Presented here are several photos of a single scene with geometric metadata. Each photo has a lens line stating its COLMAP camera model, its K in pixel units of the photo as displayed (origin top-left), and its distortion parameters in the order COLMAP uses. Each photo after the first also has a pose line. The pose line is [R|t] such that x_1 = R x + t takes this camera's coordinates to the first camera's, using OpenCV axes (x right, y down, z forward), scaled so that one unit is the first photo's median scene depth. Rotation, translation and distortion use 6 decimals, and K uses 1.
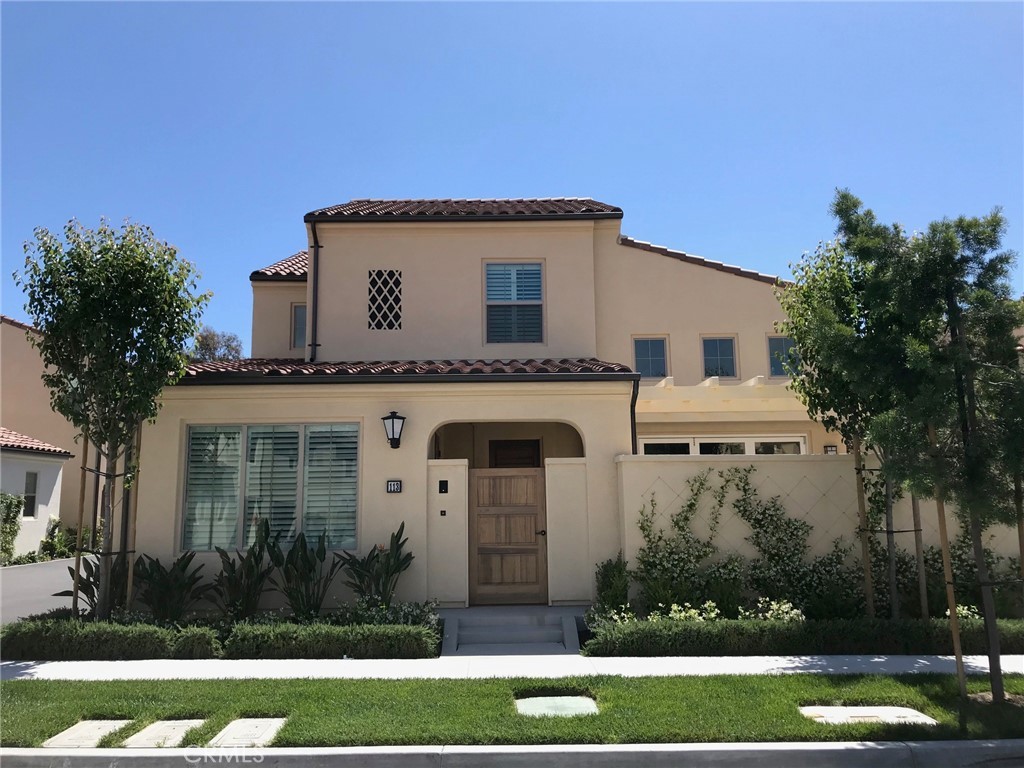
lens RADIAL K [[842.4, 0, 512.0], [0, 842.4, 384.0], [0, 0, 1]] dist [0.045390, -0.075709]
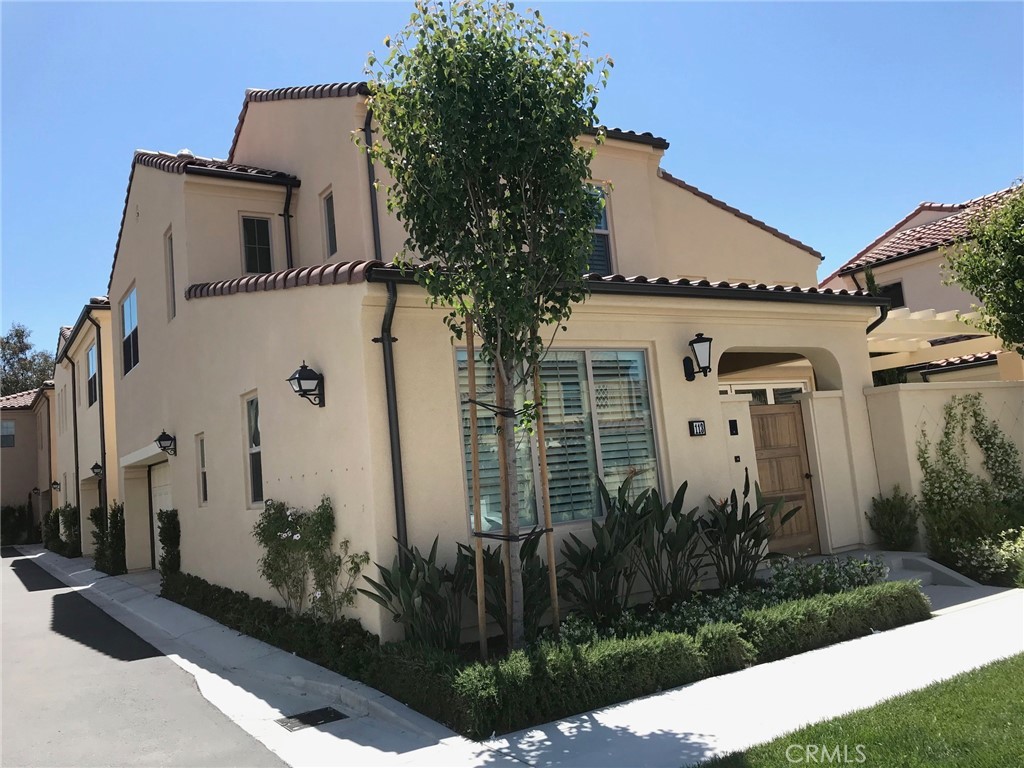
lens RADIAL K [[842.4, 0, 512.0], [0, 842.4, 384.0], [0, 0, 1]] dist [0.045390, -0.075709]
pose [[0.854195, -0.010755, 0.519842, -0.695853], [0.005954, 0.999923, 0.010905, 0.069411], [-0.519919, -0.006219, 0.854193, 0.407984]]
